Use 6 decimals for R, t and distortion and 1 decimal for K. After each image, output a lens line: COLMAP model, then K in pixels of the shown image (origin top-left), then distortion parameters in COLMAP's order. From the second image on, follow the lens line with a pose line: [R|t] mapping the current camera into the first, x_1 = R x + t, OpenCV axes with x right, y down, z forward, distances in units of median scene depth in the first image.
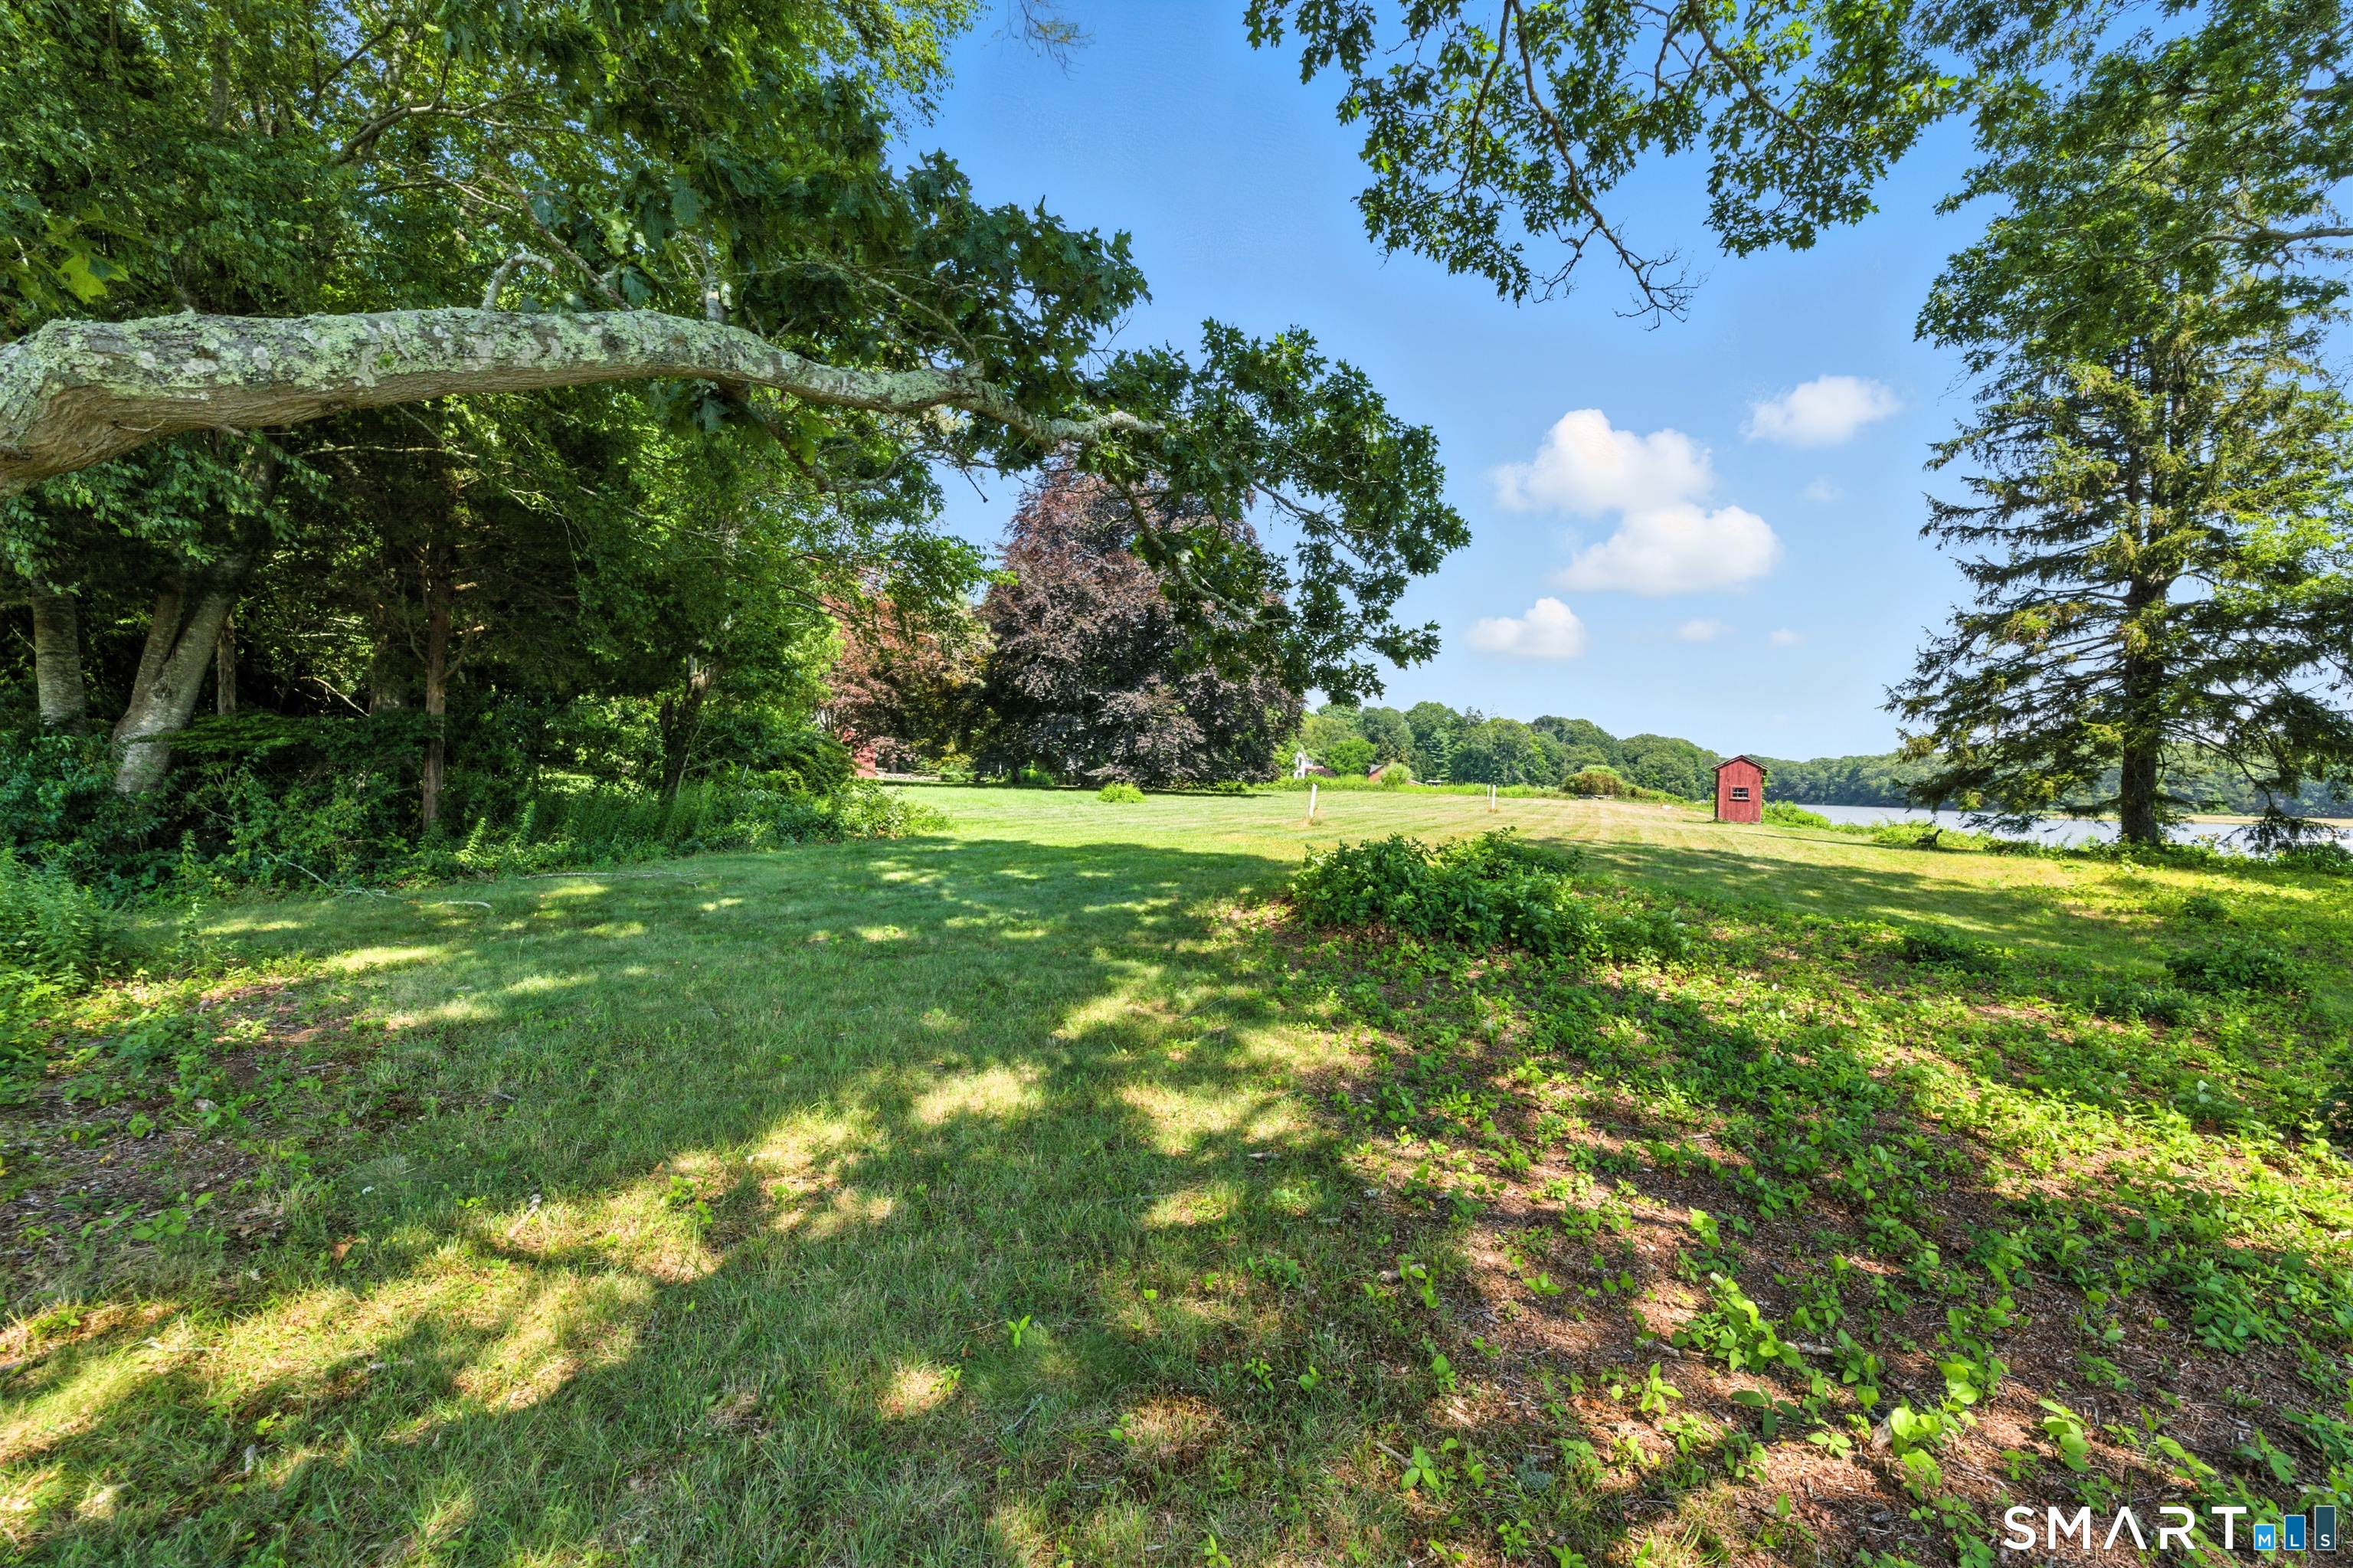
lens RADIAL K [[867.7, 0, 1177.2], [0, 867.7, 818.2], [0, 0, 1]] dist [-0.001372, -0.000045]
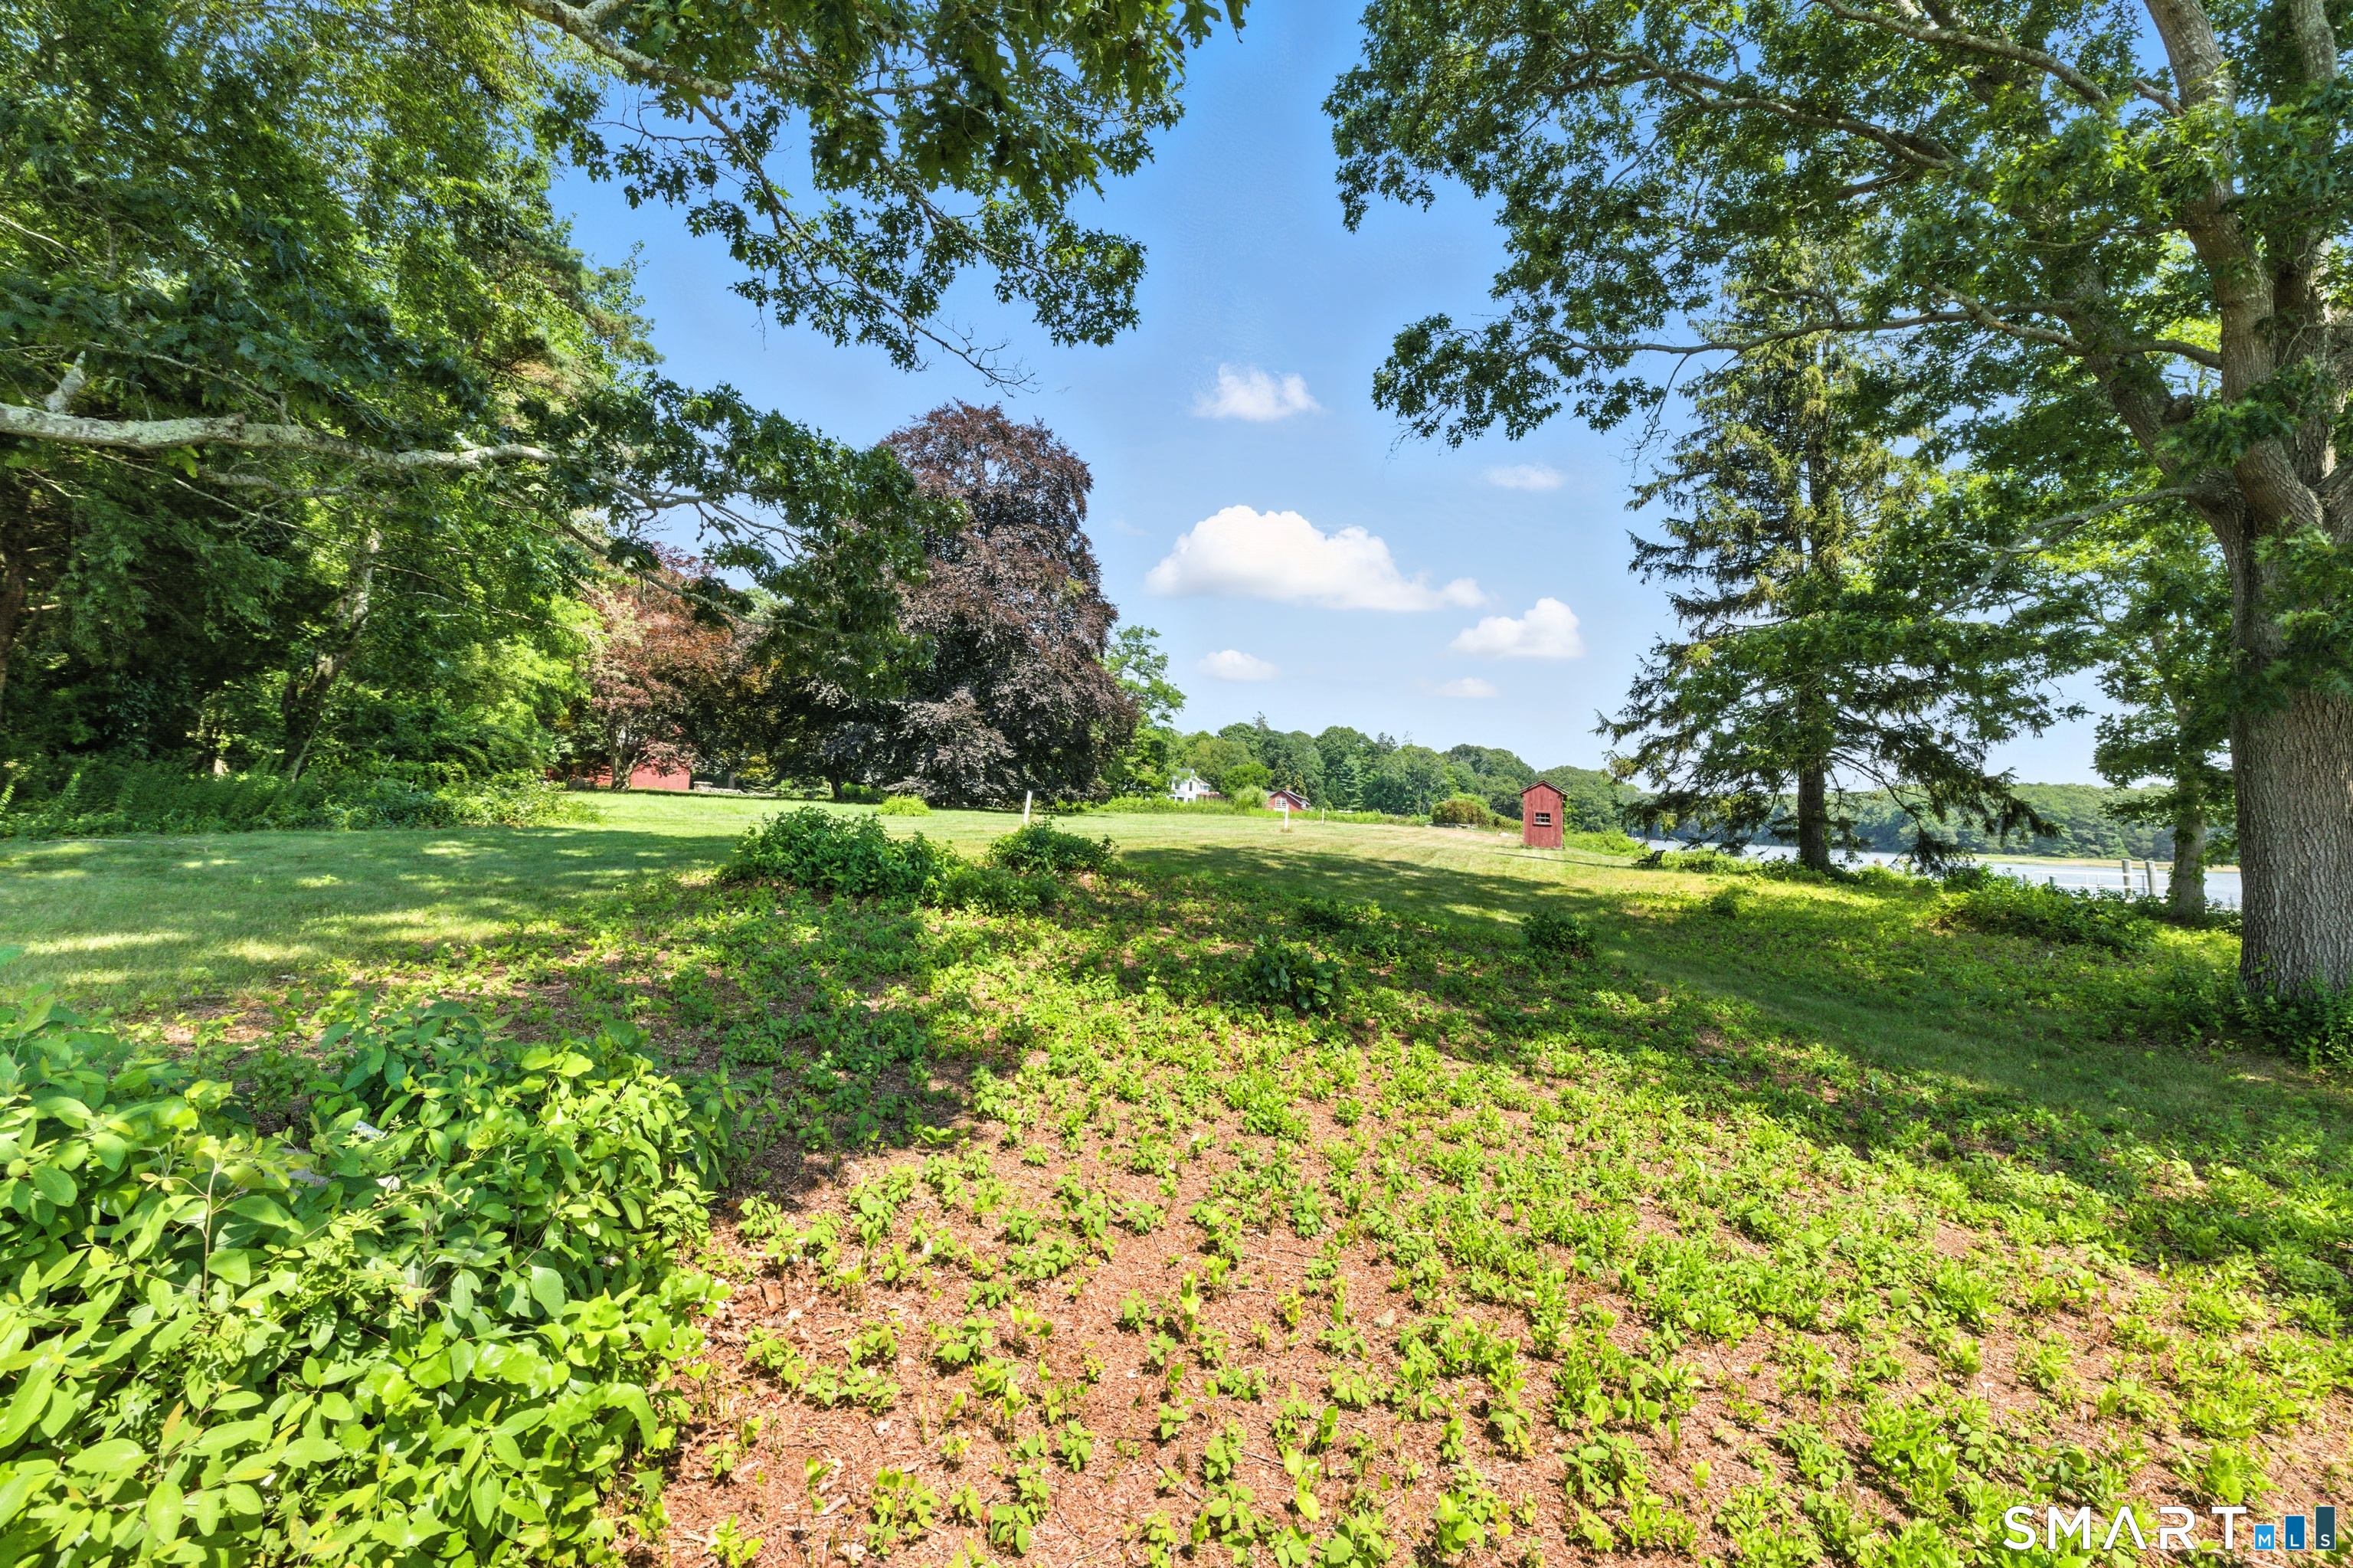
lens RADIAL K [[974.3, 0, 1185.9], [0, 974.3, 776.4], [0, 0, 1]] dist [-0.001314, -0.000503]
pose [[0.997317, 0.021537, 0.069968, 0.160142], [-0.015892, 0.996648, -0.080257, 0.018415], [-0.071462, 0.078929, 0.994316, -0.080554]]
